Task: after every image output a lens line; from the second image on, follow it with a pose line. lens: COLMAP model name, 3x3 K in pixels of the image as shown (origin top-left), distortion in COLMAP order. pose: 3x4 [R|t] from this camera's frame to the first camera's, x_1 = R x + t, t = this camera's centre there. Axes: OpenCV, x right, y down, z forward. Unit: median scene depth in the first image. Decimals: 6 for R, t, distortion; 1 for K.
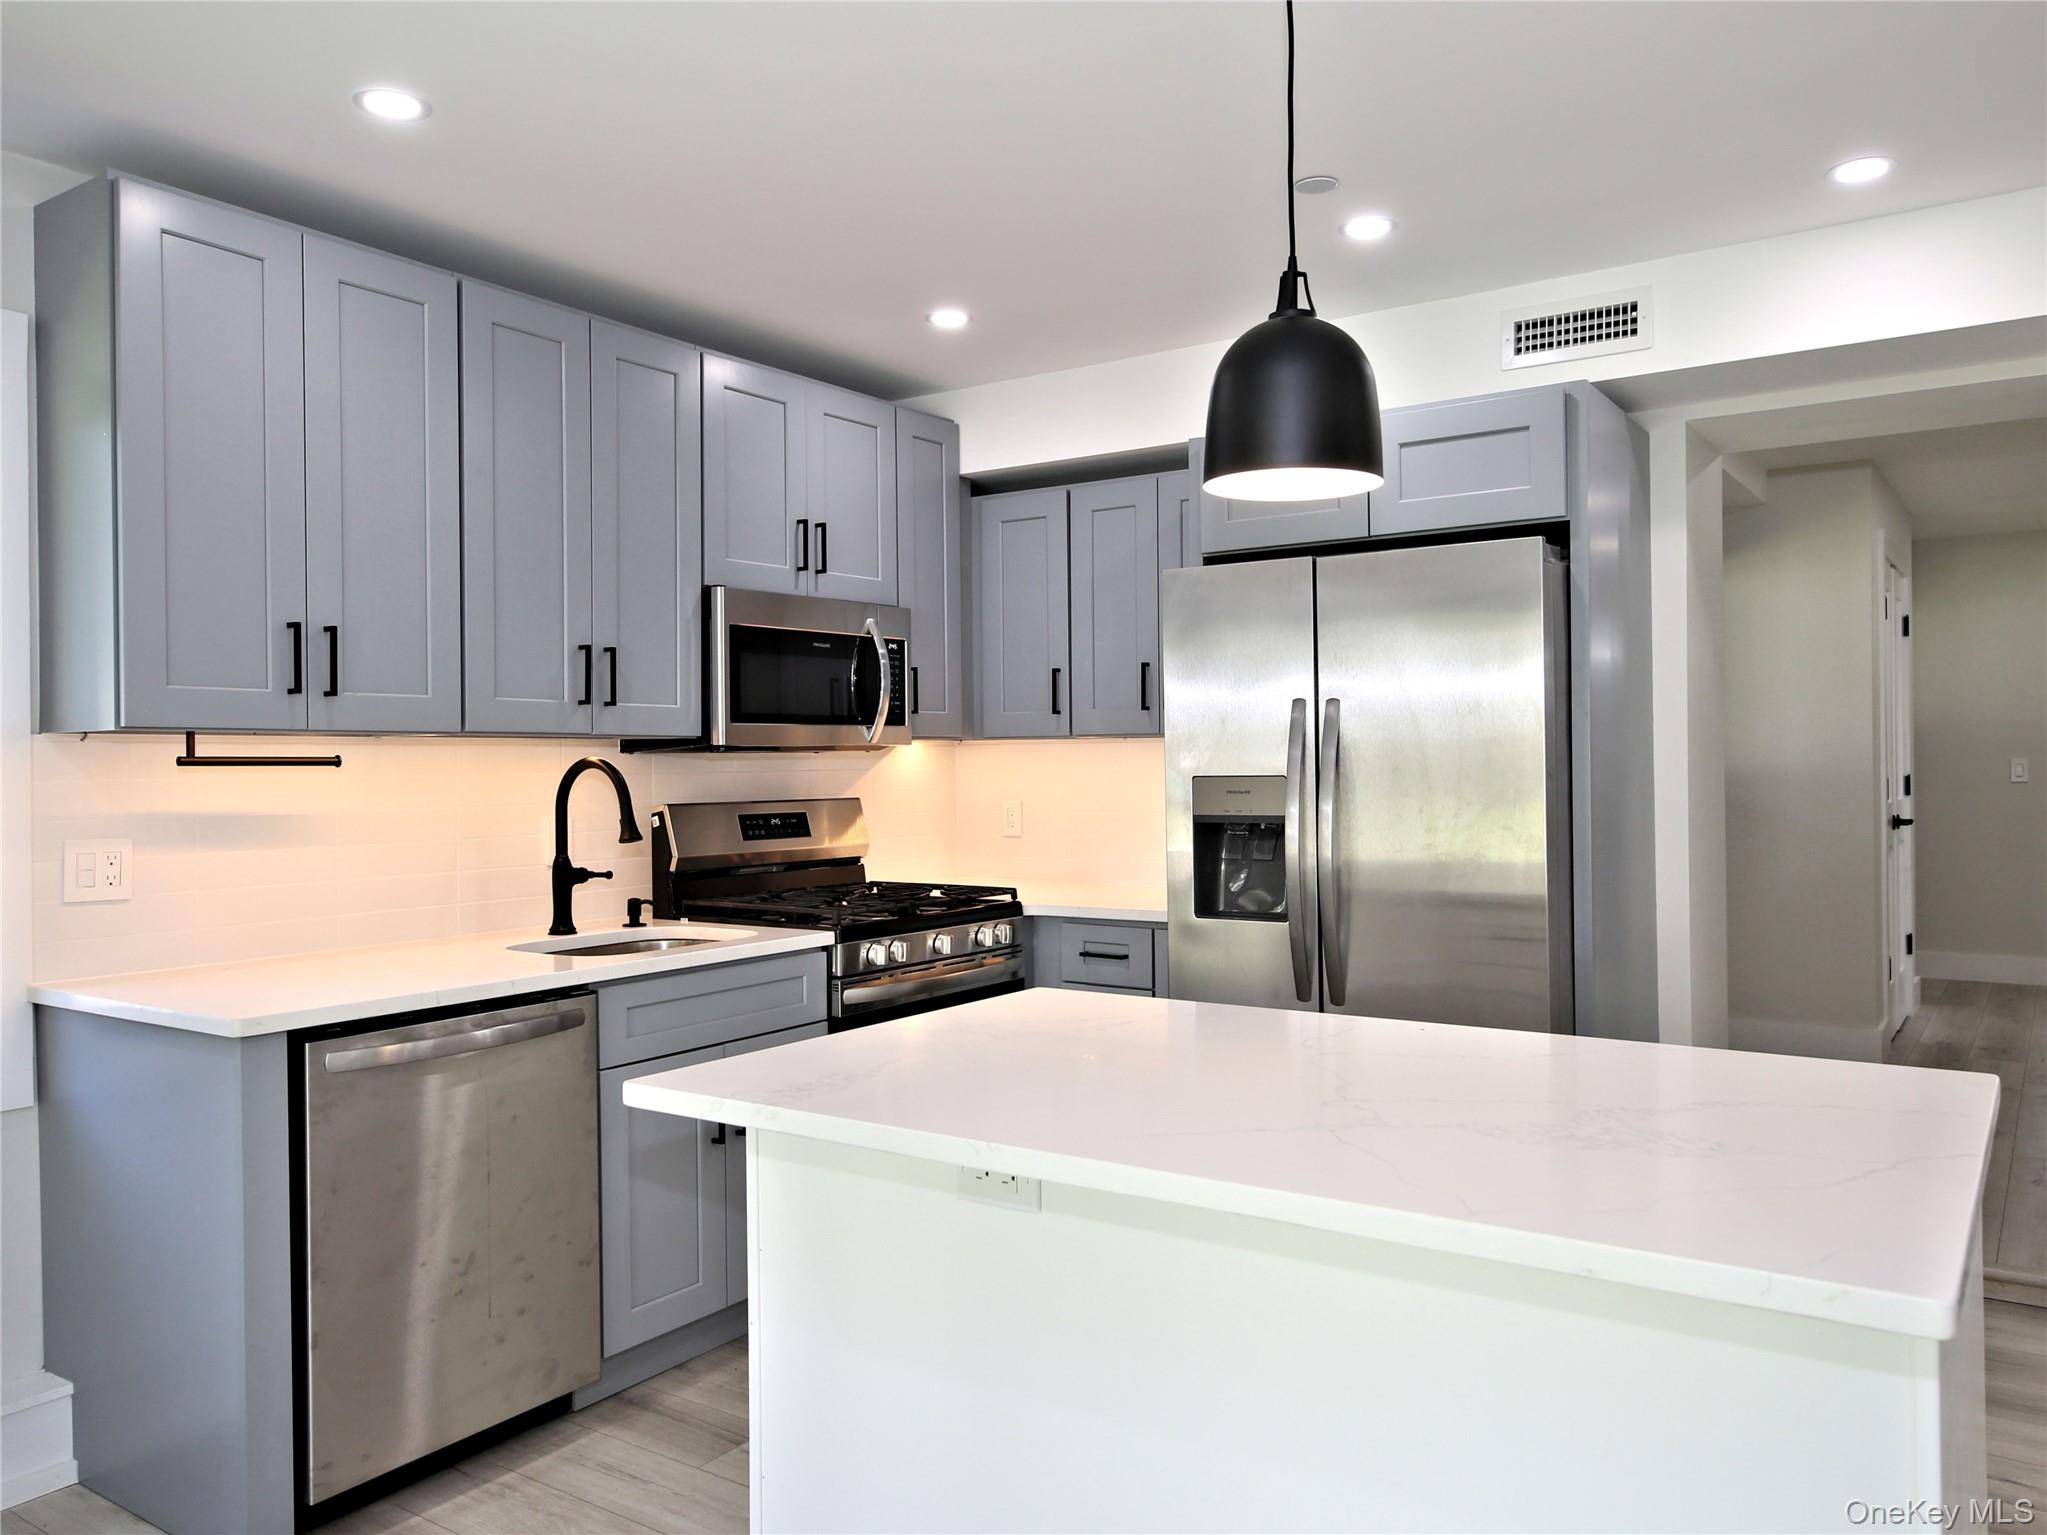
lens RADIAL K [[1505.4, 0, 1023.7], [0, 1505.4, 774.3], [0, 0, 1]] dist [0.006896, 0.000723]
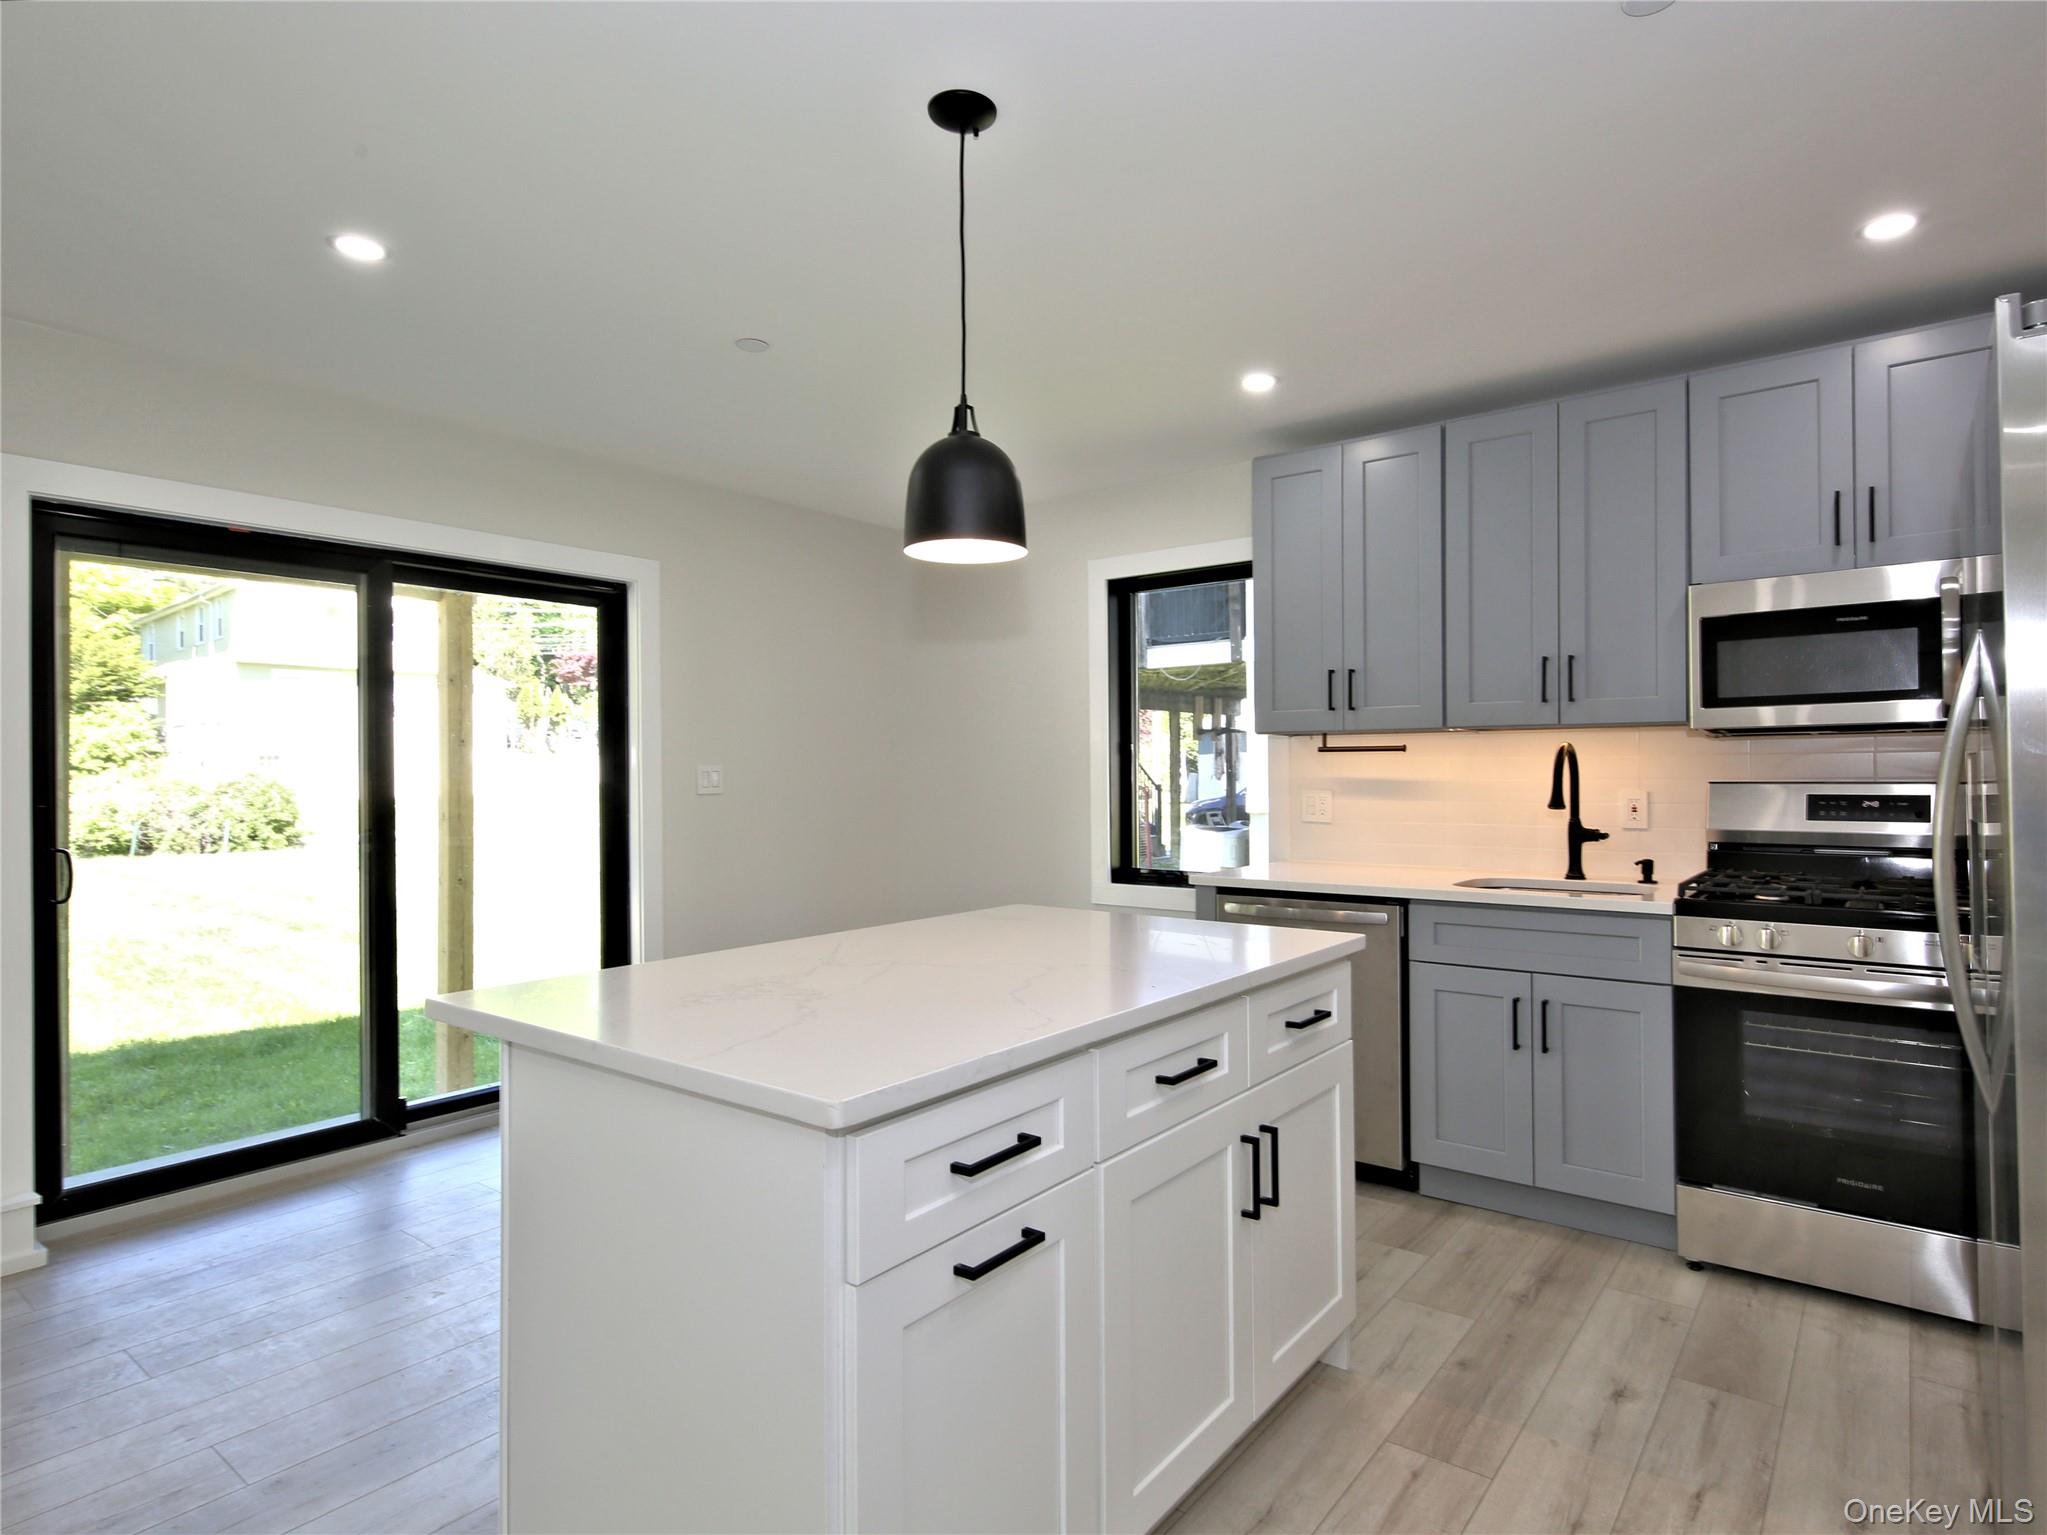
lens RADIAL K [[1119.6, 0, 1023.5], [0, 1119.6, 759.1], [0, 0, 1]] dist [-0.002327, -0.000139]
pose [[-0.064625, 0.010308, -0.997856, 0.705363], [0.011500, 0.999888, 0.009584, -0.012073], [0.997843, -0.010856, -0.064737, 0.607076]]
